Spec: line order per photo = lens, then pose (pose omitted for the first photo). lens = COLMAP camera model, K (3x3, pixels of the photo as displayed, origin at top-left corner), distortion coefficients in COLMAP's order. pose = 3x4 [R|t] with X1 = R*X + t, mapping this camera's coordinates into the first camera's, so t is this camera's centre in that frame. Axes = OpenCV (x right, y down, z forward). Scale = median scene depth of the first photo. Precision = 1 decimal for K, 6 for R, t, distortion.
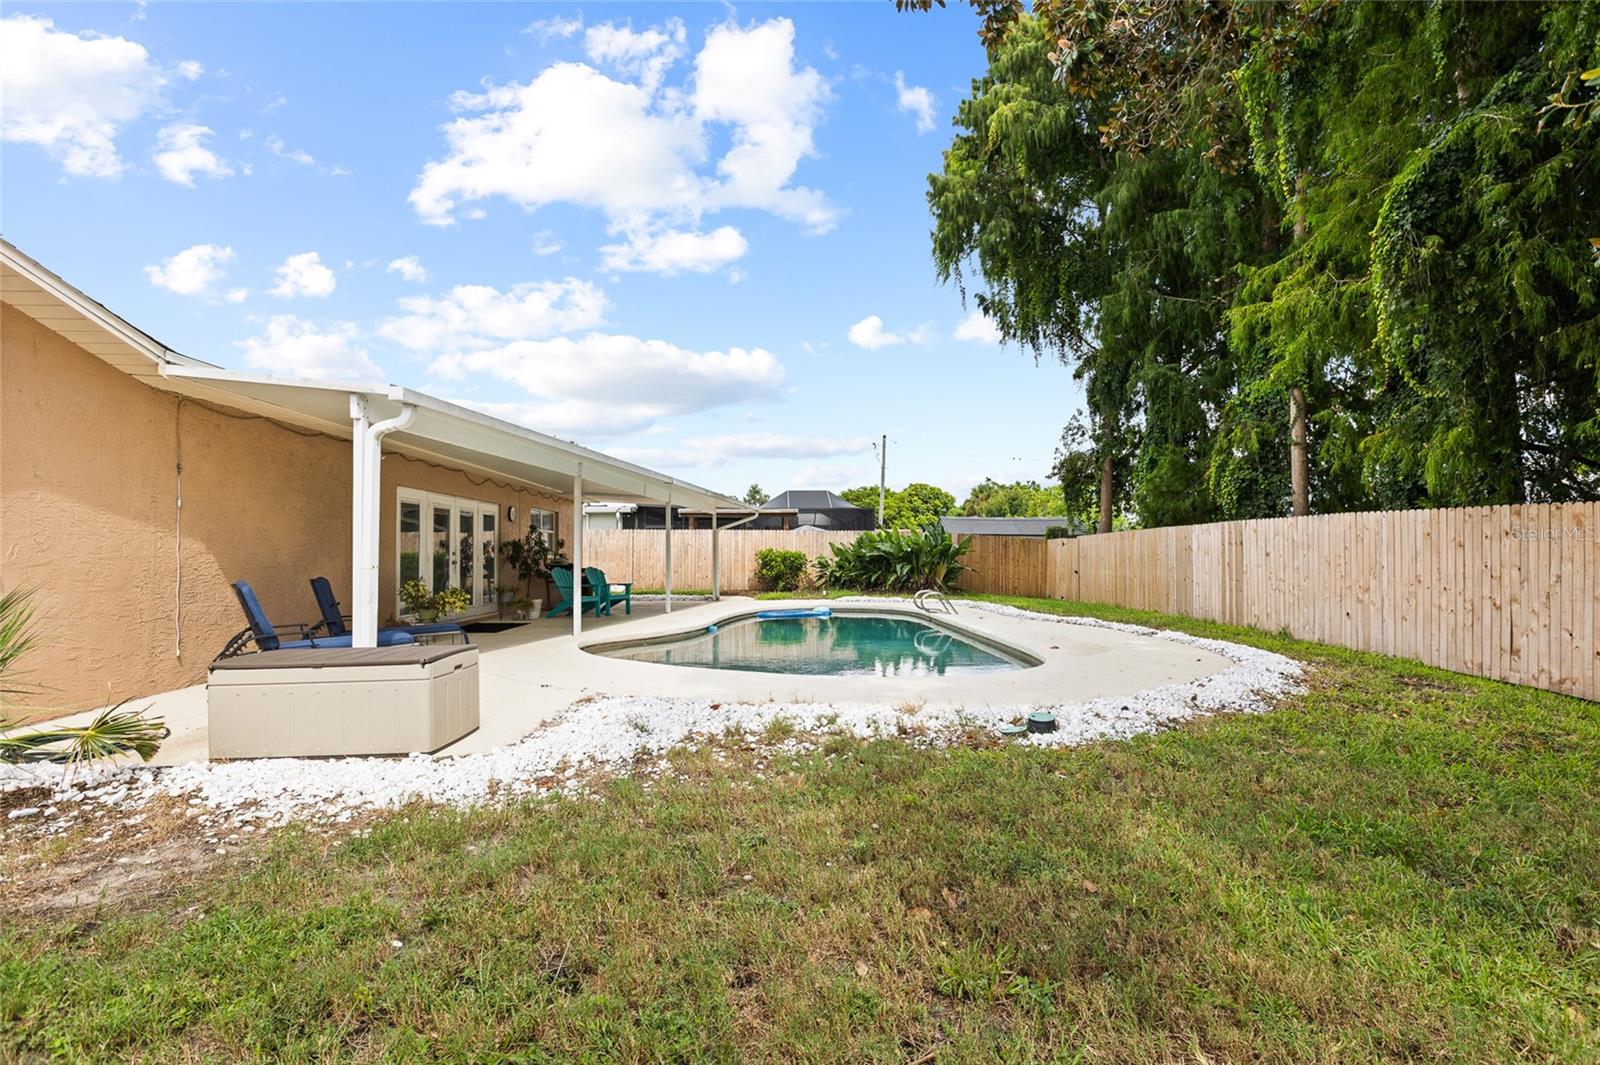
lens RADIAL K [[715.8, 0, 802.9], [0, 715.8, 536.5], [0, 0, 1]] dist [0.000975, 0.000375]
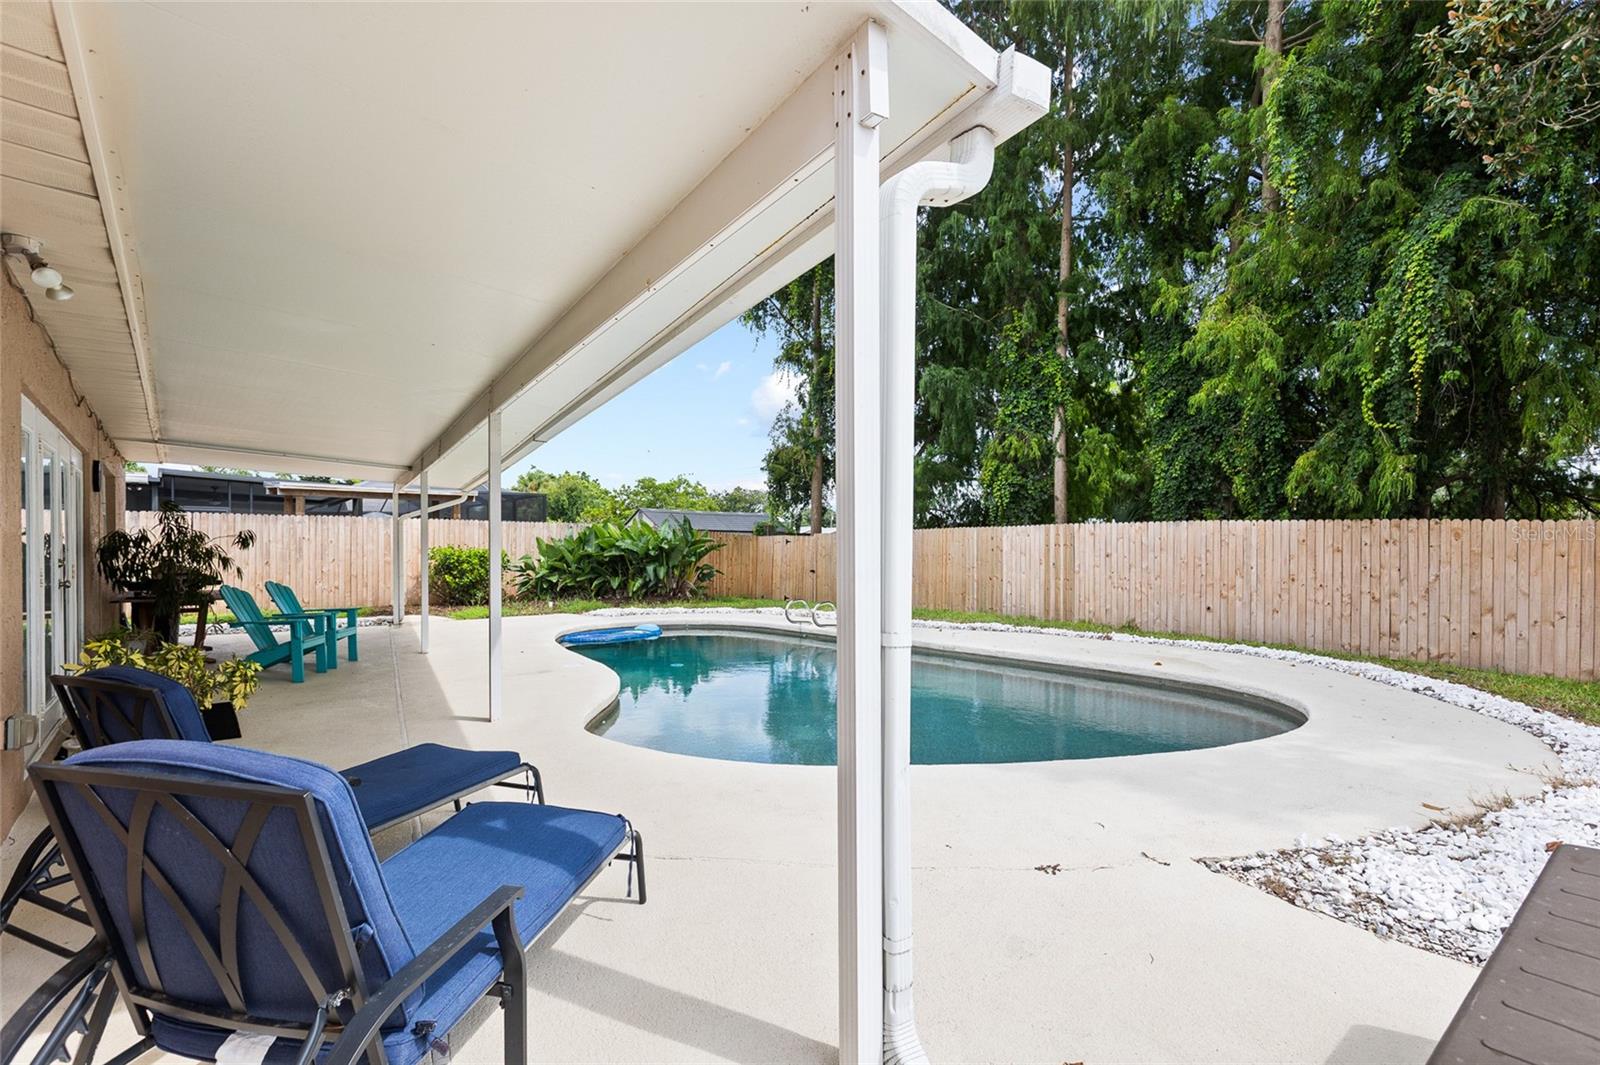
lens RADIAL K [[731.1, 0, 802.5], [0, 731.1, 540.5], [0, 0, 1]] dist [0.001530, -0.000421]
pose [[0.791261, 0.006125, 0.611448, -0.511621], [-0.015667, 0.999825, 0.010259, -0.002795], [-0.611278, -0.017697, 0.791218, 0.501820]]
